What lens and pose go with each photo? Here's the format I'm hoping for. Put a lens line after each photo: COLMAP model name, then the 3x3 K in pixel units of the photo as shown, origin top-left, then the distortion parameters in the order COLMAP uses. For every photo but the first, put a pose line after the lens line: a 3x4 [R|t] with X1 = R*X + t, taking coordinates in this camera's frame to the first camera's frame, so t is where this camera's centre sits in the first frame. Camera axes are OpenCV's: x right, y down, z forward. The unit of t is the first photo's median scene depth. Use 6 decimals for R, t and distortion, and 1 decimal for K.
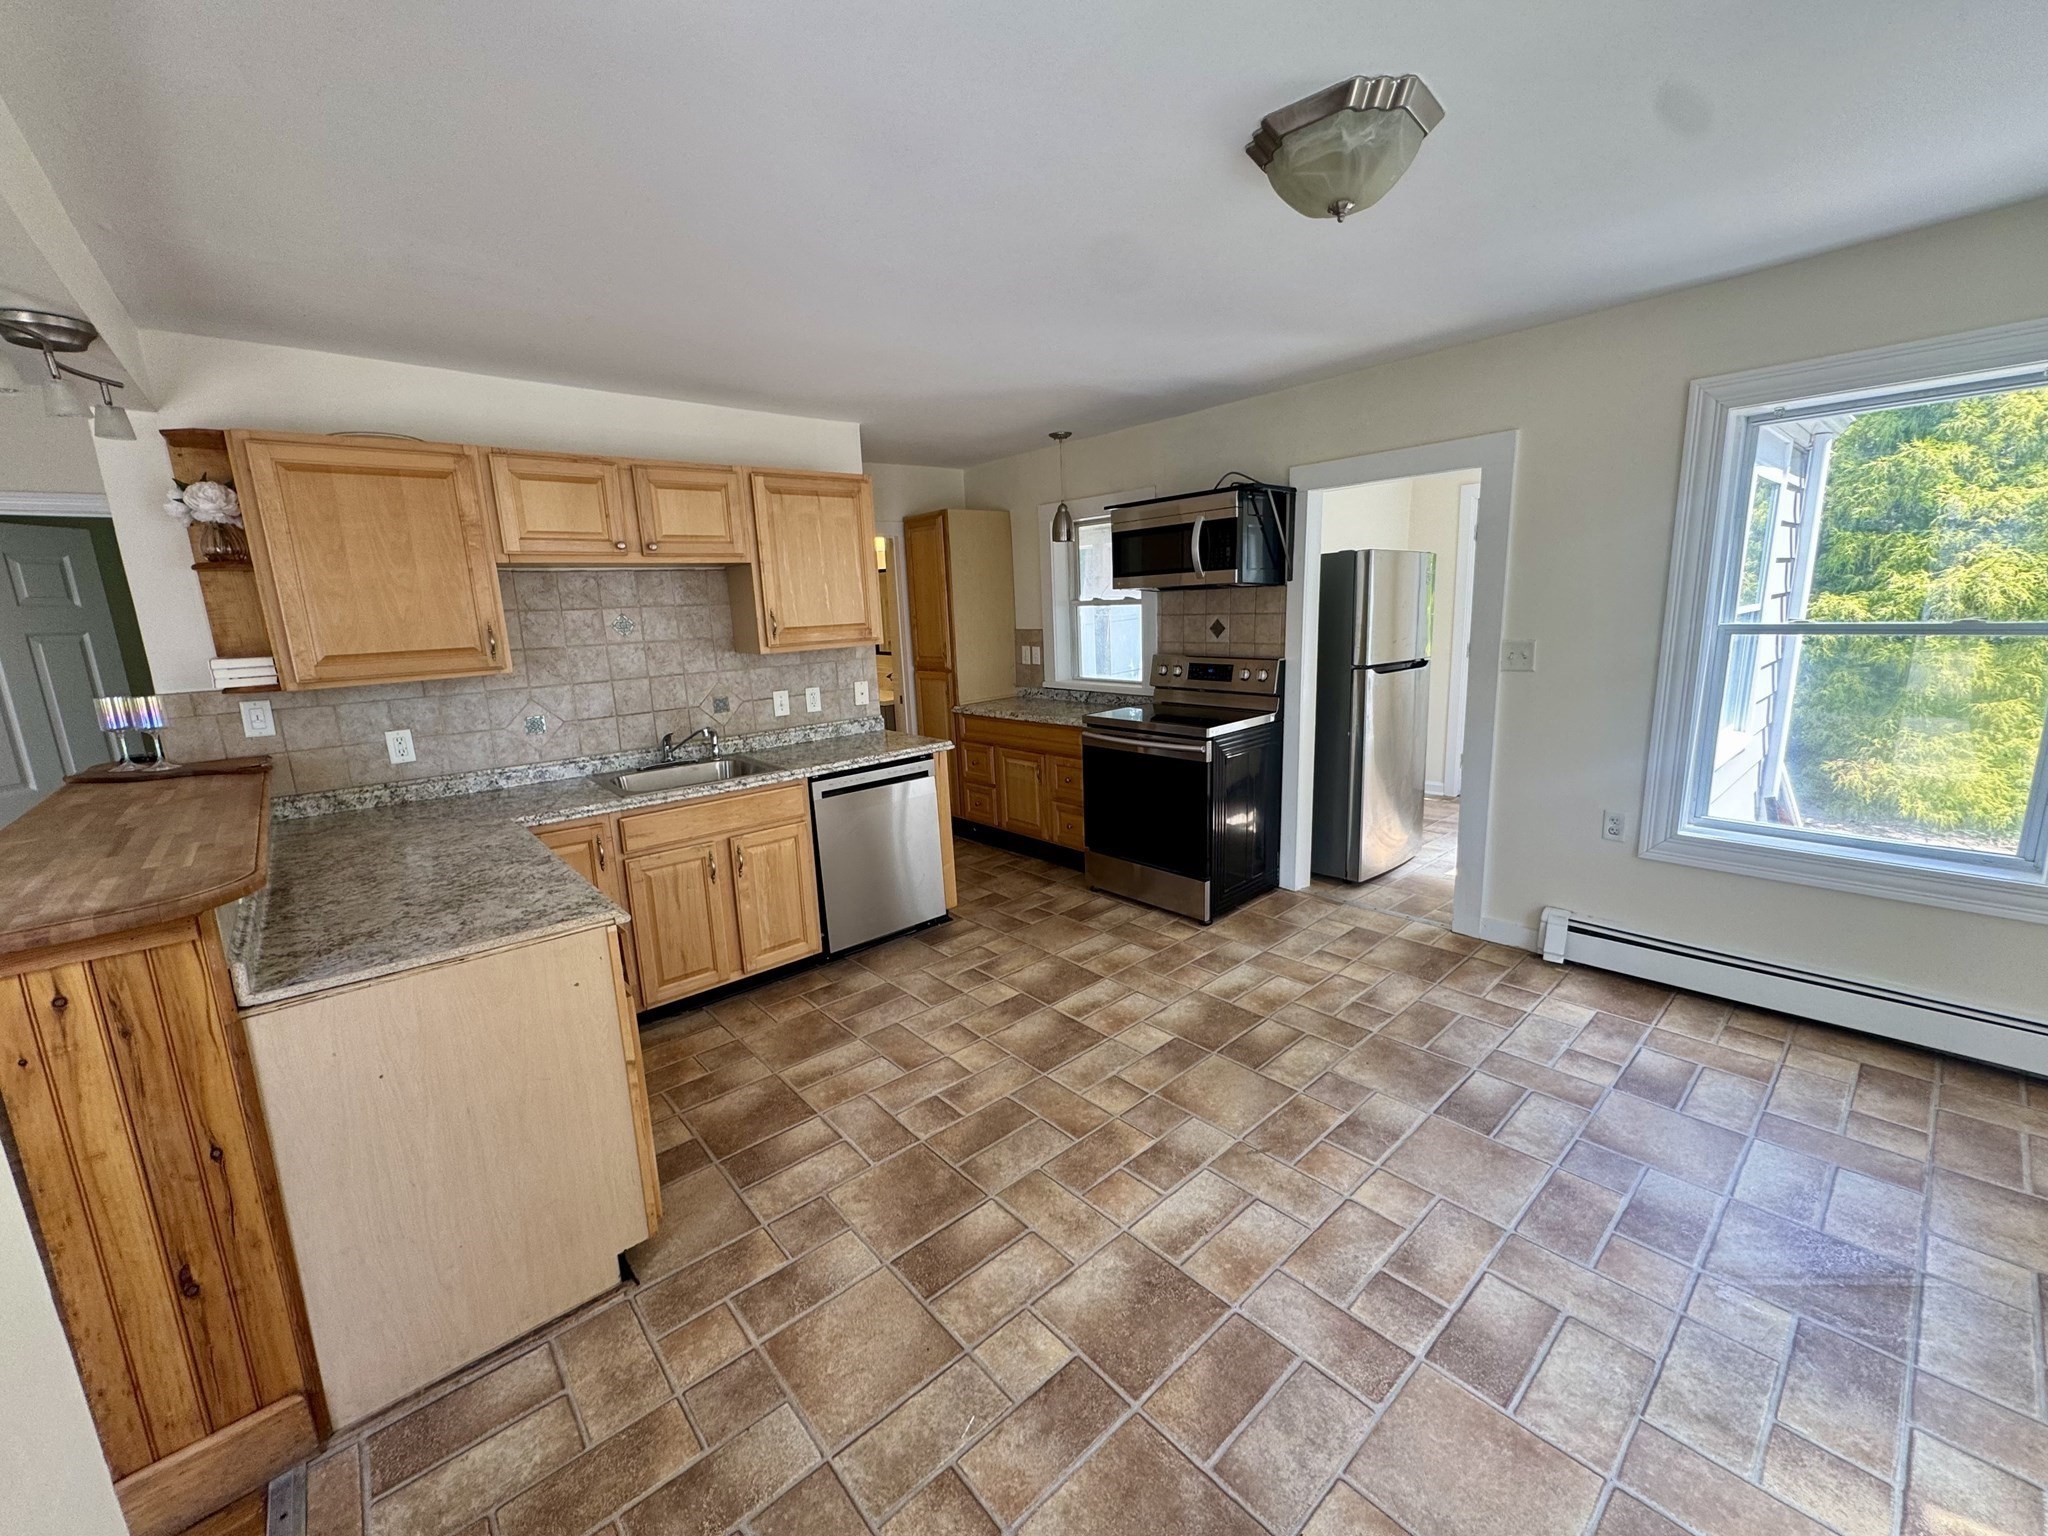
lens RADIAL K [[823.6, 0, 1023.9], [0, 823.6, 765.3], [0, 0, 1]] dist [0.001860, 0.000242]
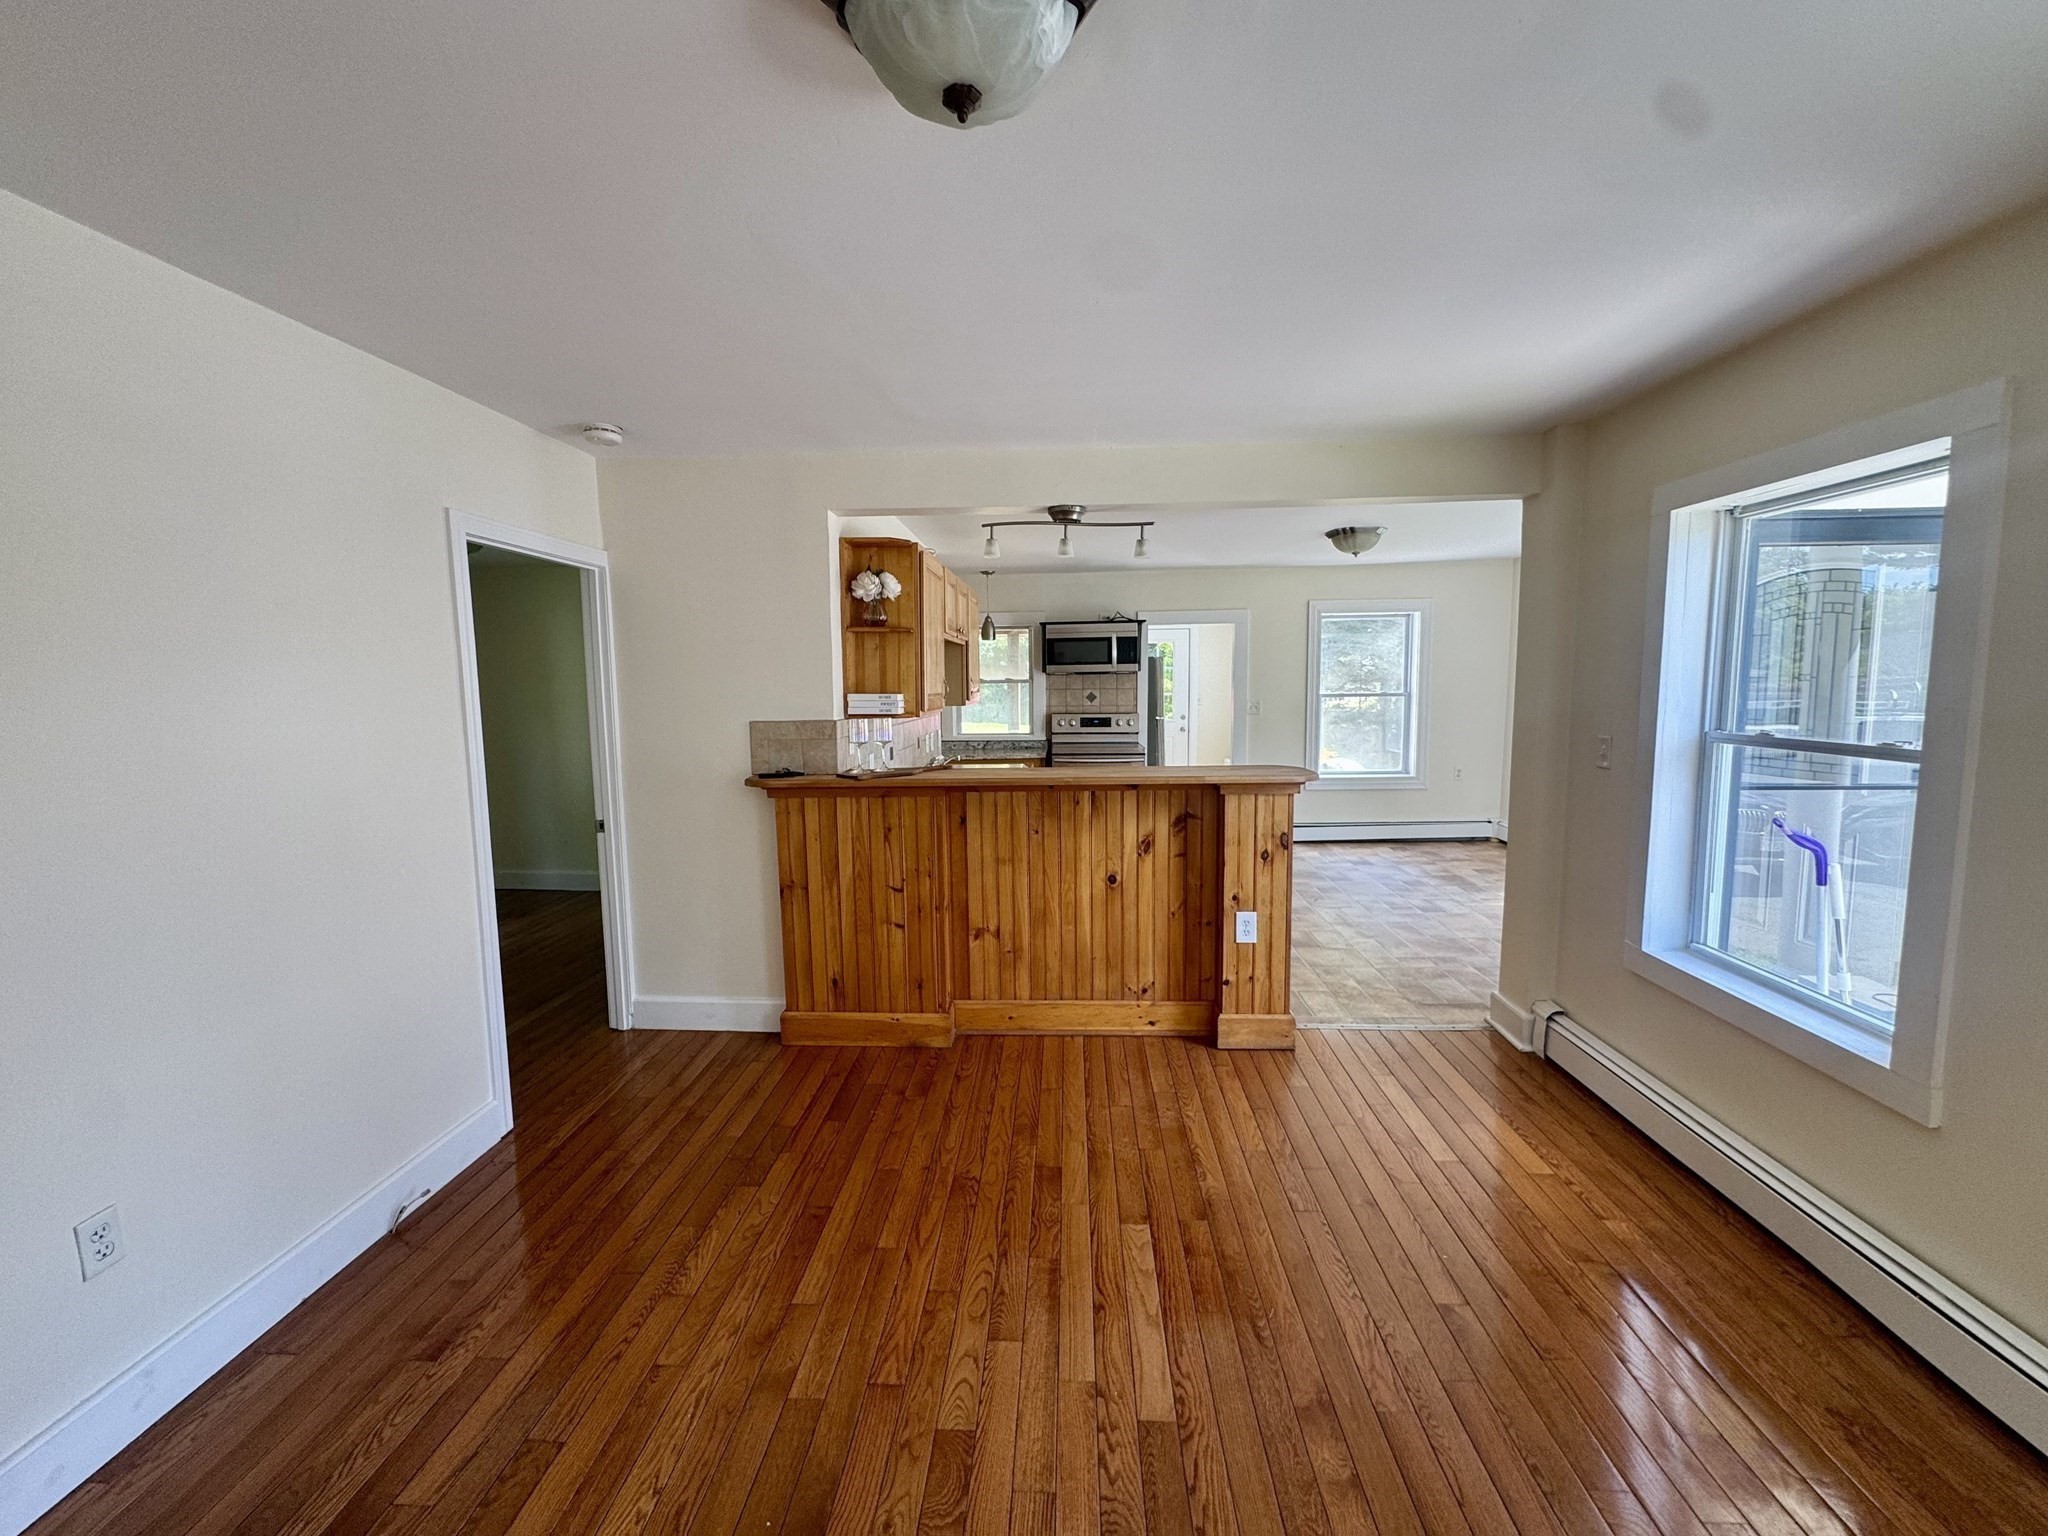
lens RADIAL K [[823.6, 0, 1023.9], [0, 823.6, 765.3], [0, 0, 1]] dist [0.001860, 0.000242]
pose [[0.703331, -0.041543, 0.709647, -1.095567], [0.120723, 0.990770, -0.061649, 0.062881], [-0.700536, 0.129031, 0.701855, -0.084925]]
